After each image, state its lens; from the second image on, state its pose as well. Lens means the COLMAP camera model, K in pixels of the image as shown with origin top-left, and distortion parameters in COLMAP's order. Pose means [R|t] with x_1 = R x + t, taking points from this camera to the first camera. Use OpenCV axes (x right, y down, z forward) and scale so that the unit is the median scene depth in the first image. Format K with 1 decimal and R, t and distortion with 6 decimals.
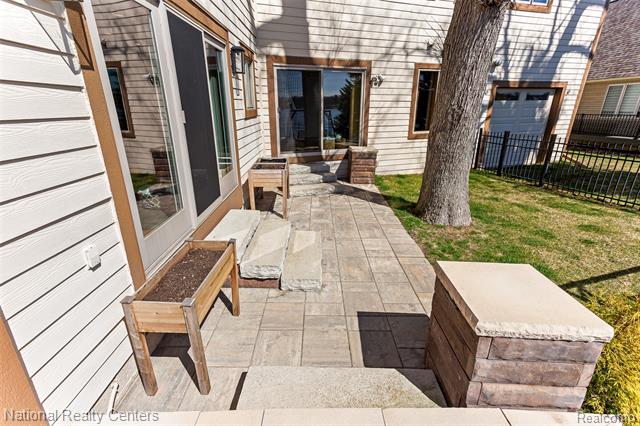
lens RADIAL K [[295.9, 0, 318.3], [0, 295.9, 210.2], [0, 0, 1]] dist [0.016848, -0.000001]
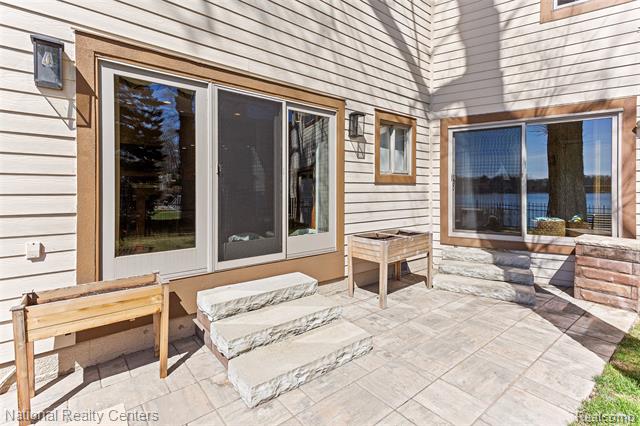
lens RADIAL K [[306.7, 0, 318.0], [0, 306.7, 190.0], [0, 0, 1]] dist [0.030571, 0.000373]
pose [[0.628751, -0.000622, -0.777606, 0.300491], [-0.259753, 0.942390, -0.210783, -0.035661], [0.732939, 0.334516, 0.592367, 0.257114]]
